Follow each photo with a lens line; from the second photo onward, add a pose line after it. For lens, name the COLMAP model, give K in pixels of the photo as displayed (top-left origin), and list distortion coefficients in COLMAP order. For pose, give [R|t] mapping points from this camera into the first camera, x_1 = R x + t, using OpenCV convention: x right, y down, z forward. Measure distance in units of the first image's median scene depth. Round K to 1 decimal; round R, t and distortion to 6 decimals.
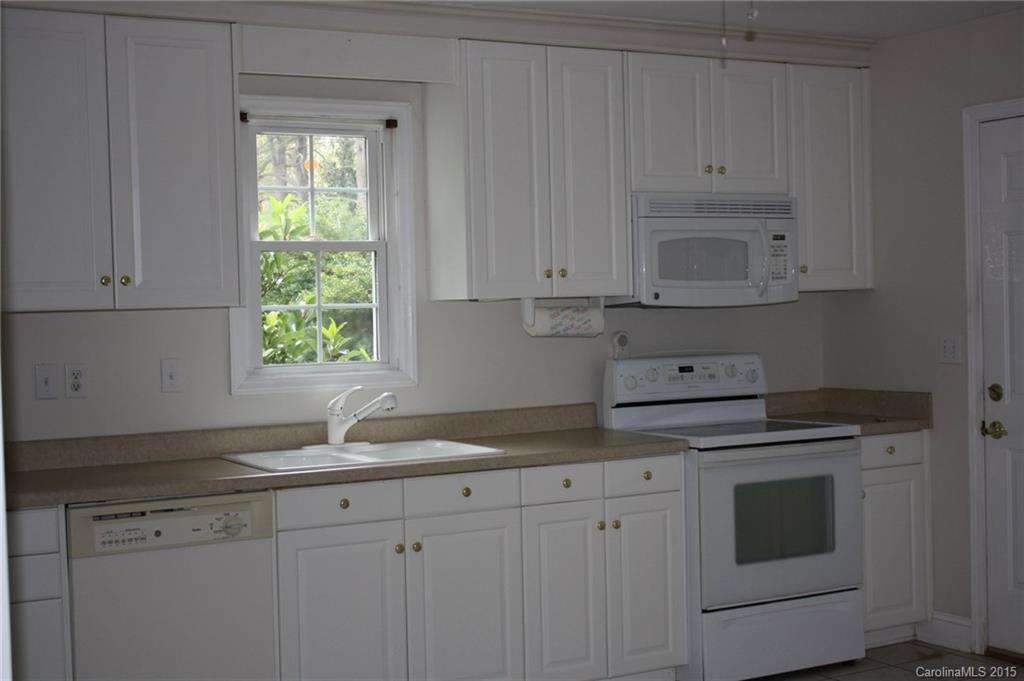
lens RADIAL K [[1491.2, 0, 515.5], [0, 1491.2, 343.7], [0, 0, 1]] dist [-0.030856, 0.000000]
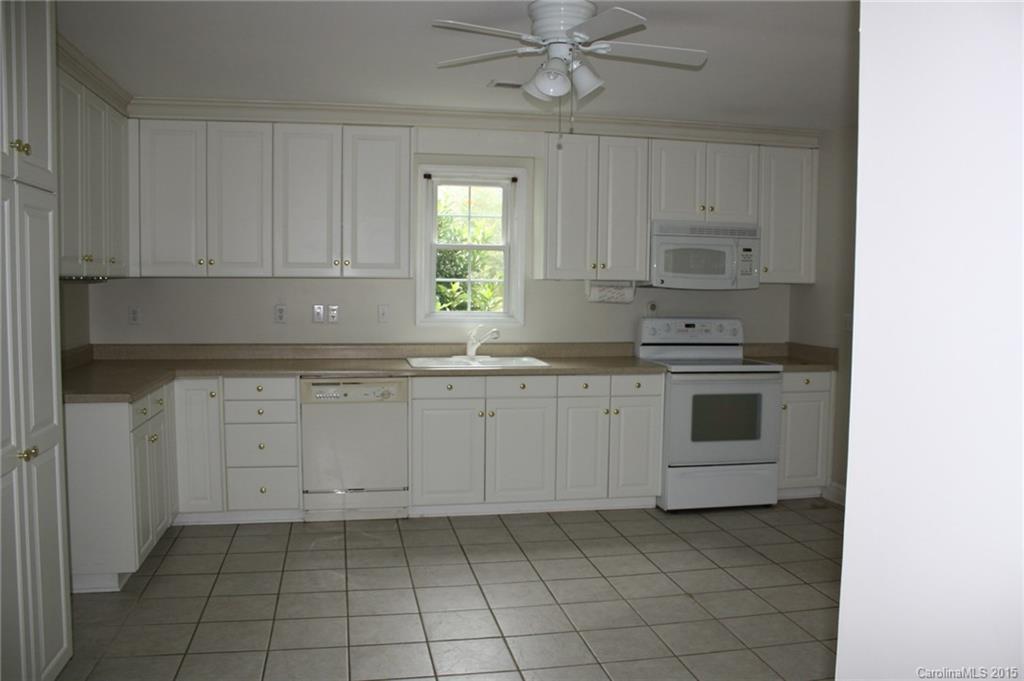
lens RADIAL K [[840.0, 0, 512.7], [0, 840.0, 341.5], [0, 0, 1]] dist [-0.114984, 0.000976]
pose [[0.950277, 0.060334, -0.305506, 0.230958], [-0.045983, 0.997484, 0.053963, -0.007644], [0.307993, -0.037231, 0.950660, 0.032562]]
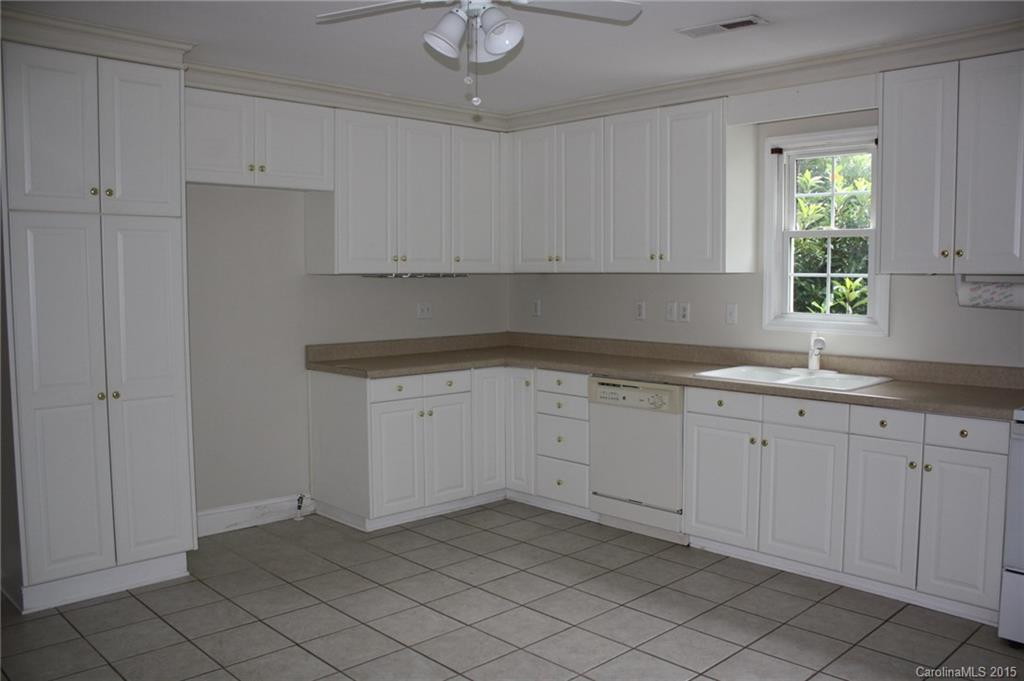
lens RADIAL K [[840.0, 0, 530.0], [0, 840.0, 344.5], [0, 0, 1]] dist [-0.114984, 0.000976]
pose [[0.265943, 0.106820, -0.958052, 0.554905], [-0.031038, 0.994275, 0.102243, -0.030169], [0.963489, 0.002546, 0.267736, 0.488765]]
